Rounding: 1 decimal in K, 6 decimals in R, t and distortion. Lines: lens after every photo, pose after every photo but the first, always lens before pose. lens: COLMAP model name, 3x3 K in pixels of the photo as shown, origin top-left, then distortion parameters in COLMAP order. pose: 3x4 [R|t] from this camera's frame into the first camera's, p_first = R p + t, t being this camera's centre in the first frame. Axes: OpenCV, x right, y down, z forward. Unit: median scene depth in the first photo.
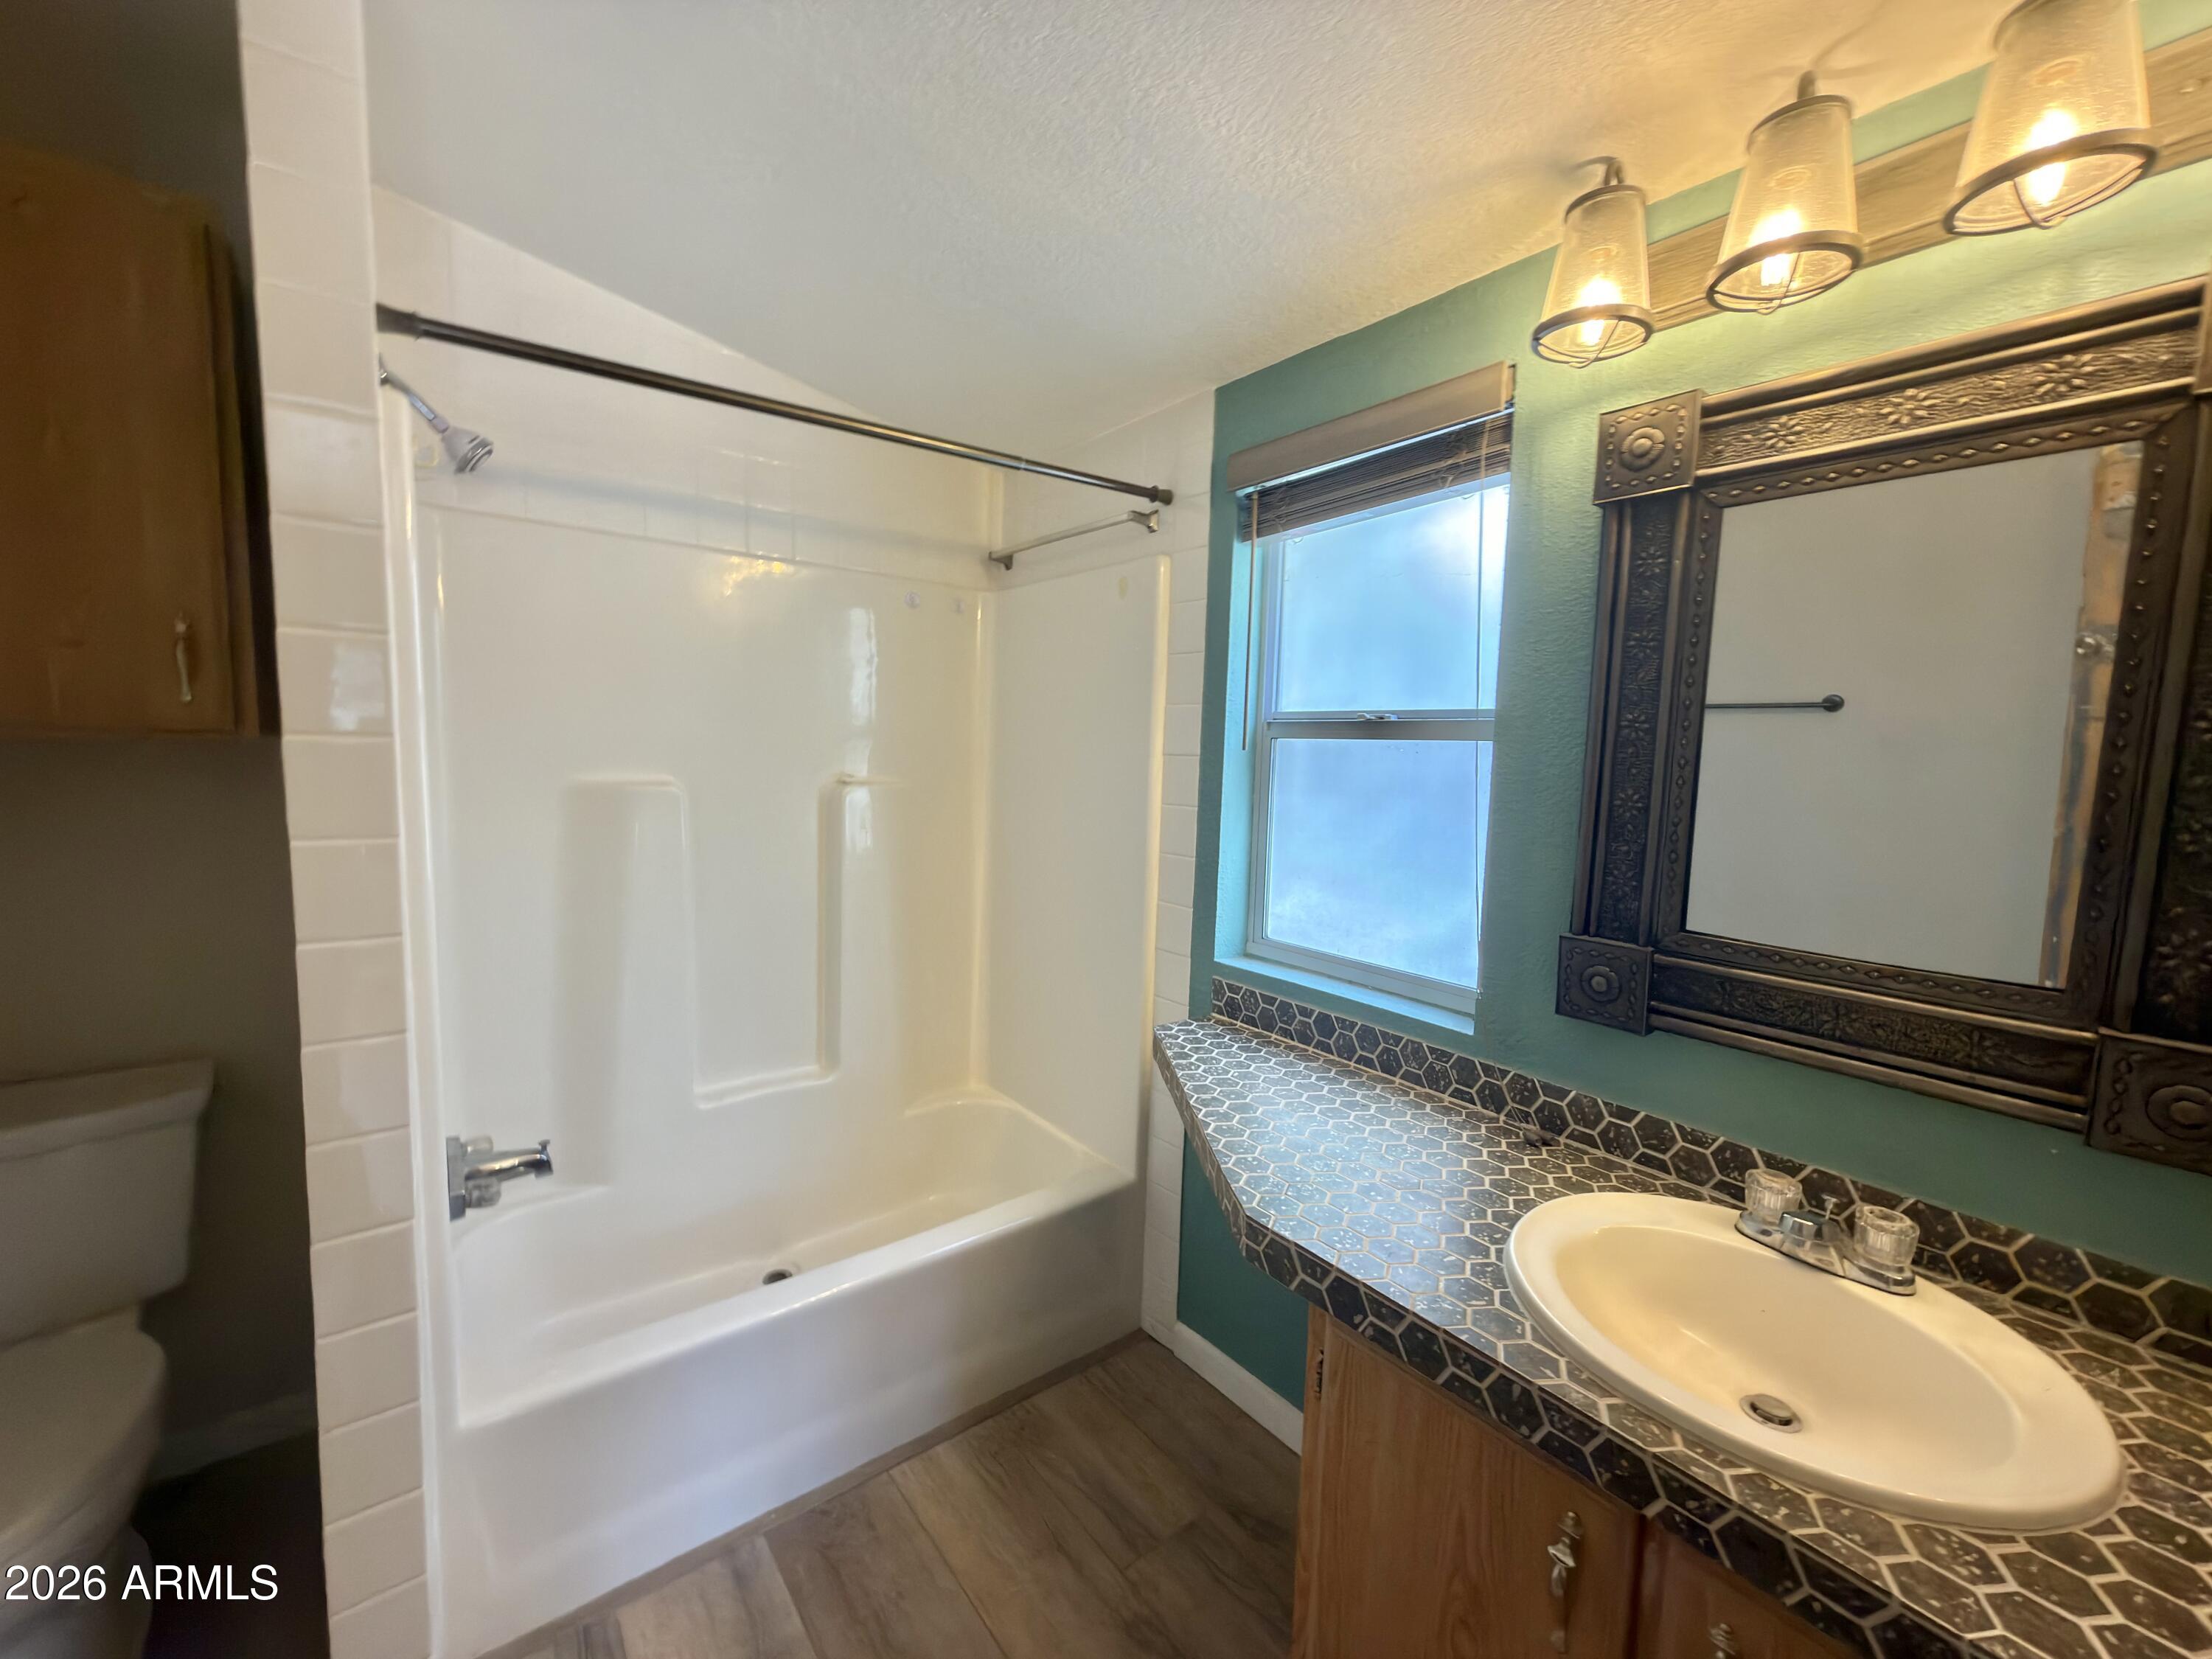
lens RADIAL K [[879.6, 0, 1103.5], [0, 879.6, 825.8], [0, 0, 1]] dist [0.001143, -0.000773]
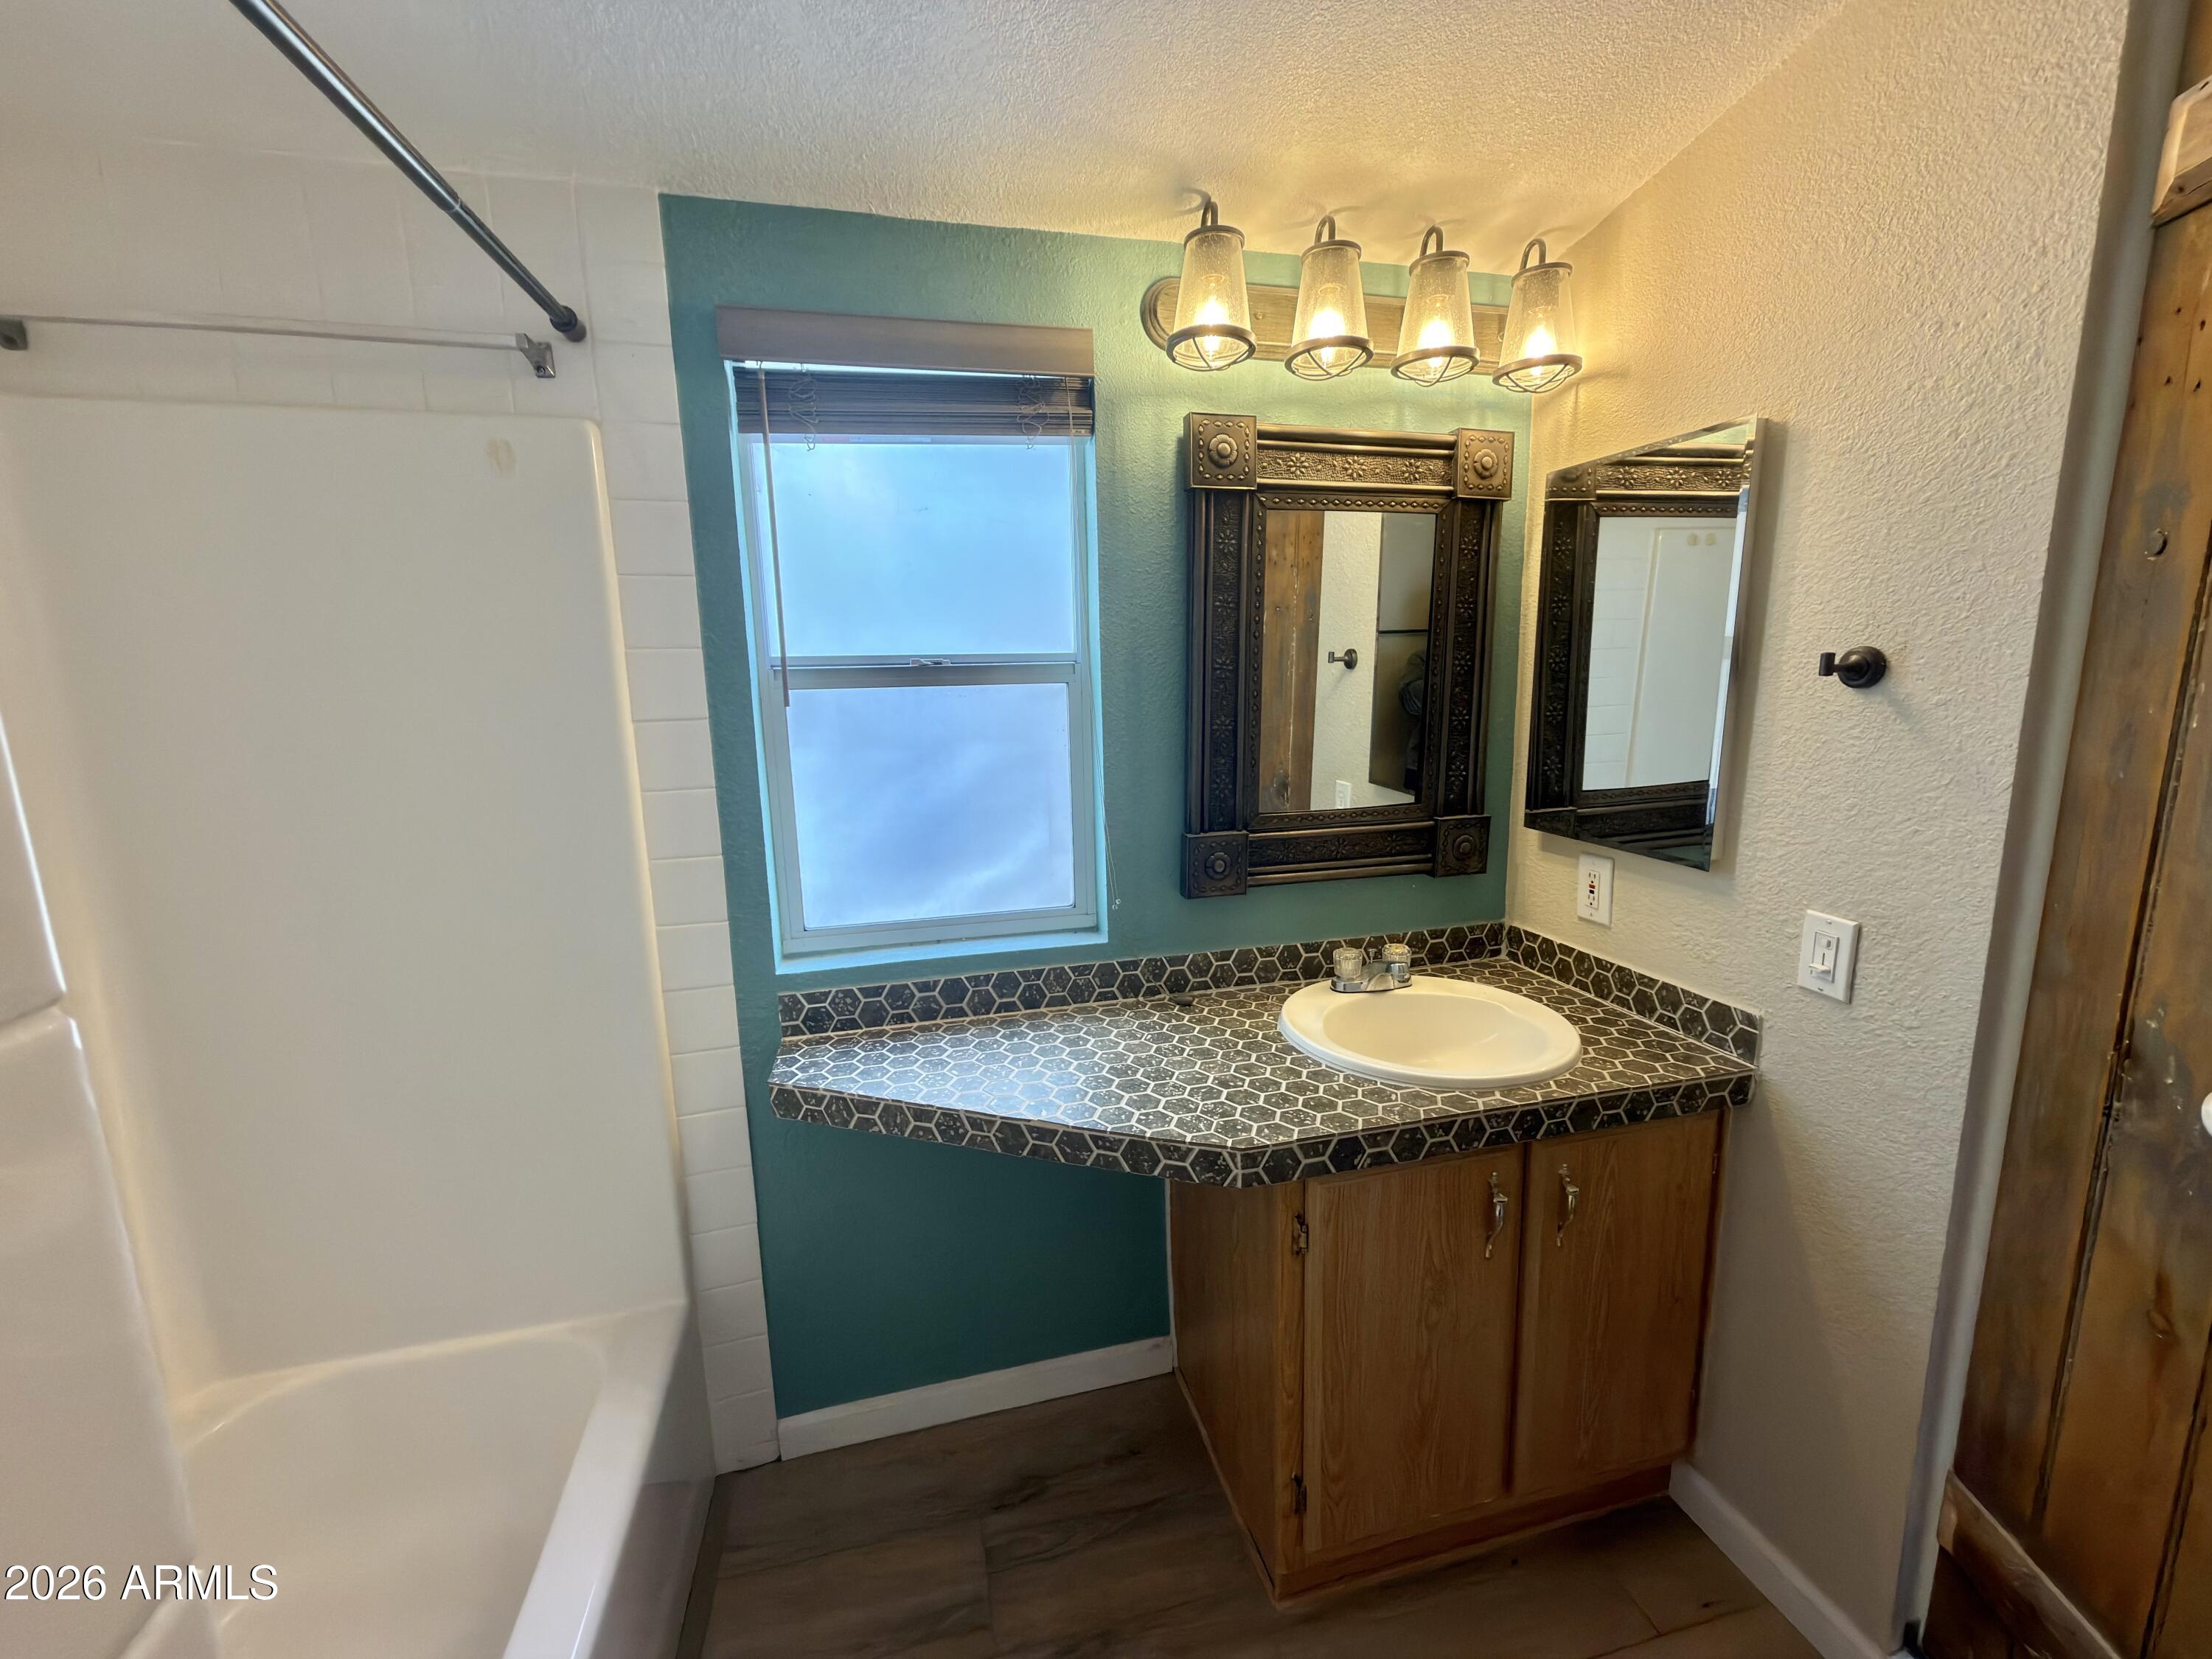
lens RADIAL K [[879.6, 0, 1104.0], [0, 879.6, 826.4], [0, 0, 1]] dist [0.001143, -0.000773]
pose [[0.408958, -0.190637, 0.892419, -0.617629], [0.116518, 0.980840, 0.156129, -0.096228], [-0.905084, 0.040133, 0.423335, 0.549686]]
